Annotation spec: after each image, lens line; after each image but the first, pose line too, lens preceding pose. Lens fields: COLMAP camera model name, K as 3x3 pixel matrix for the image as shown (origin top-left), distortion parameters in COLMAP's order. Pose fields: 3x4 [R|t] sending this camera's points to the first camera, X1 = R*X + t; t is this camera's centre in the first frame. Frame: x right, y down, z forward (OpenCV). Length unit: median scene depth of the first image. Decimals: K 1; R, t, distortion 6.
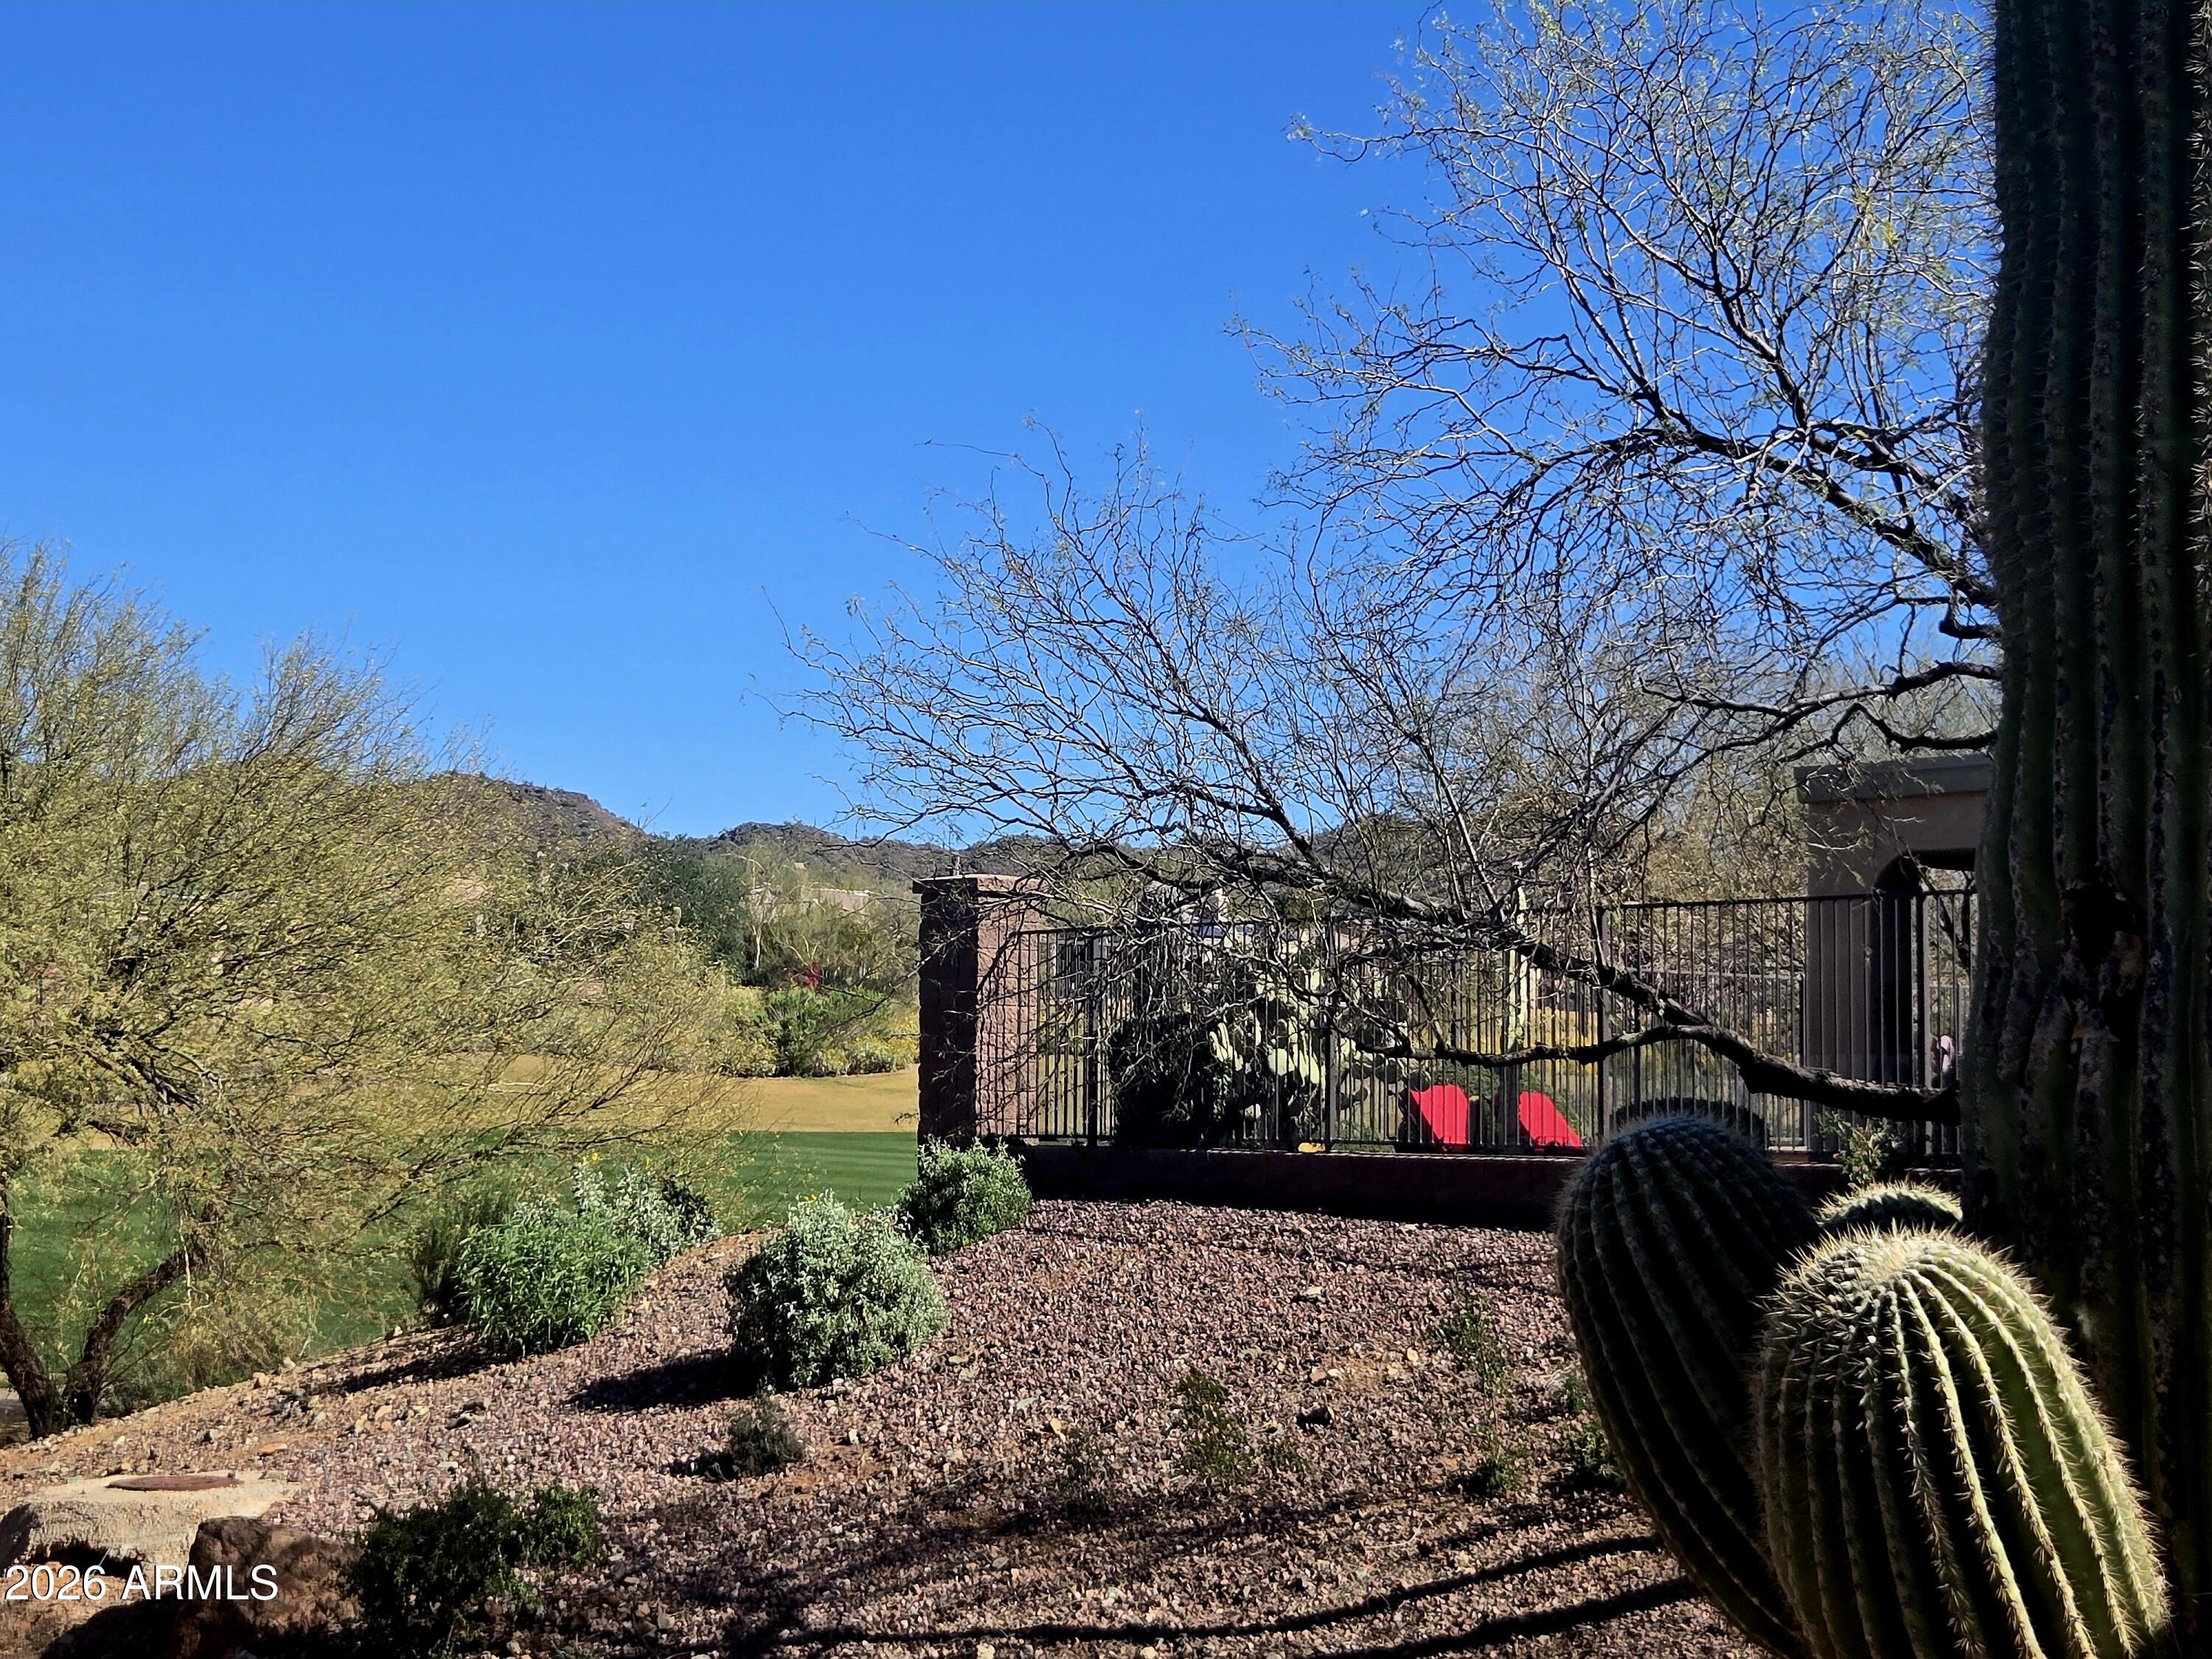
lens RADIAL K [[2890.0, 0, 1105.4], [0, 2890.0, 834.5], [0, 0, 1]] dist [0.056559, 0.000000]
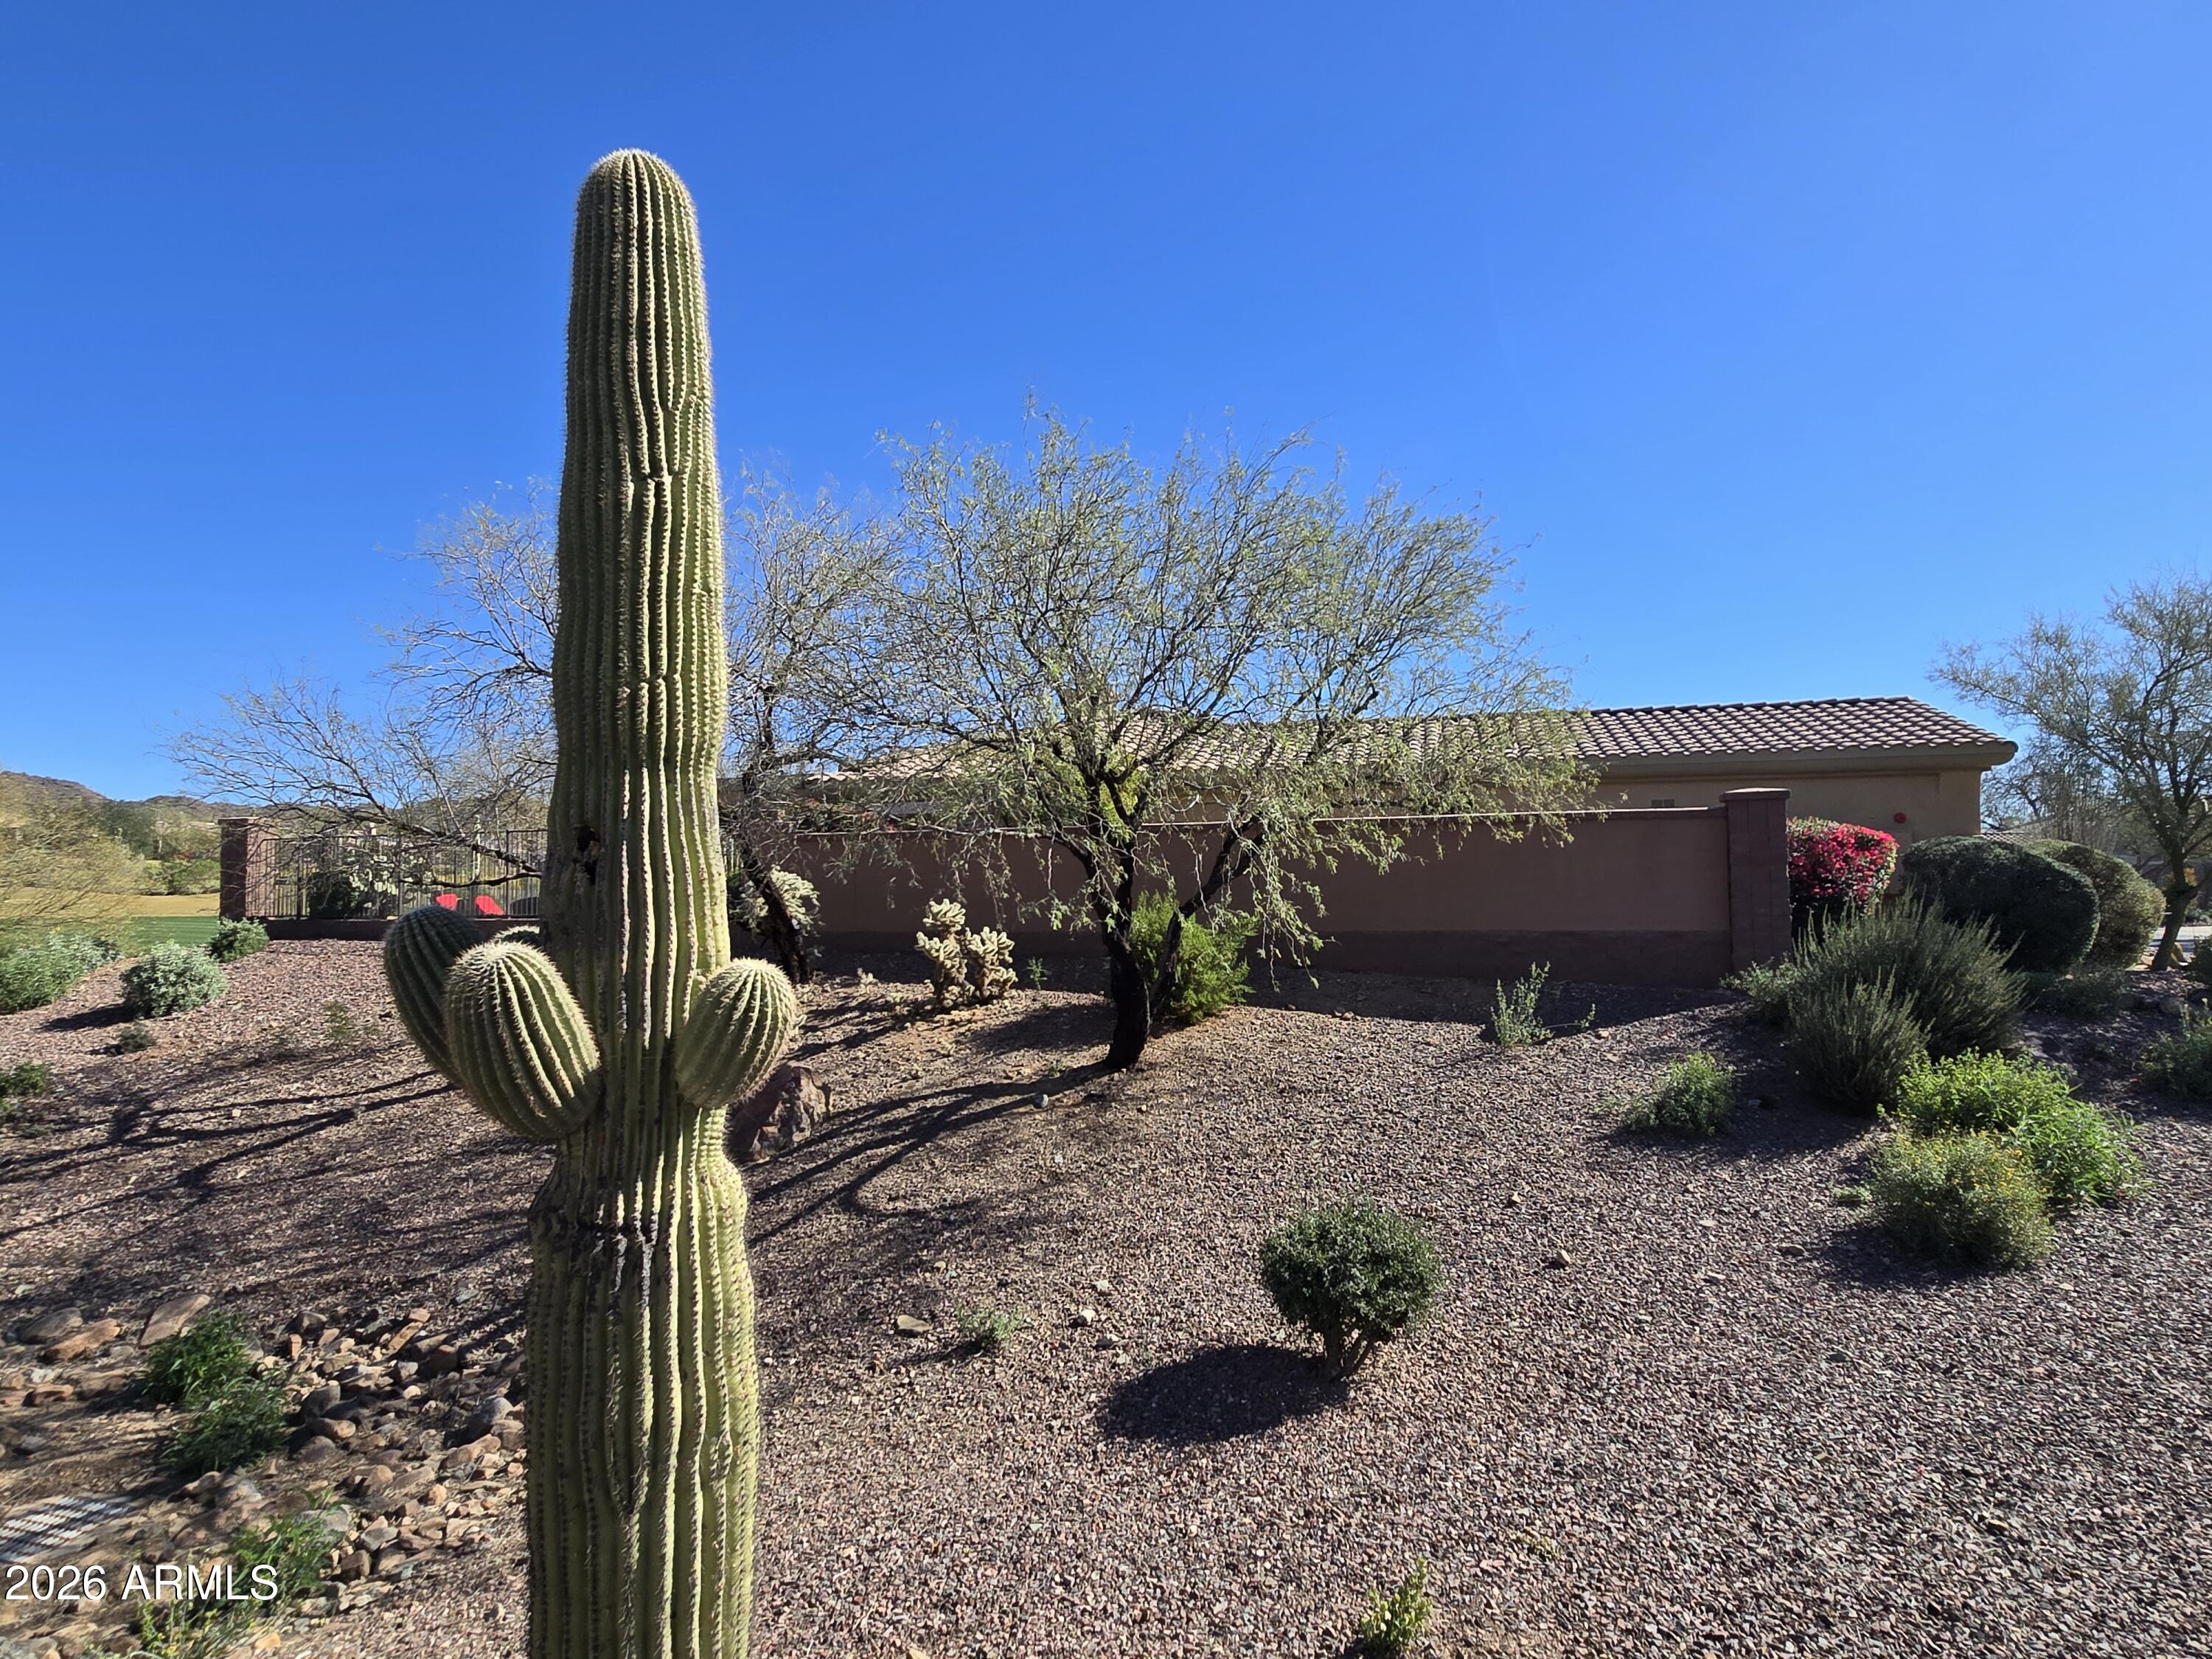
lens RADIAL K [[904.9, 0, 1104.0], [0, 904.9, 817.1], [0, 0, 1]] dist [-0.001933, 0.001201]
pose [[0.923801, 0.014394, 0.382603, 0.366350], [-0.018045, 0.999819, 0.005956, -0.005046], [-0.382448, -0.012406, 0.923894, -0.054876]]
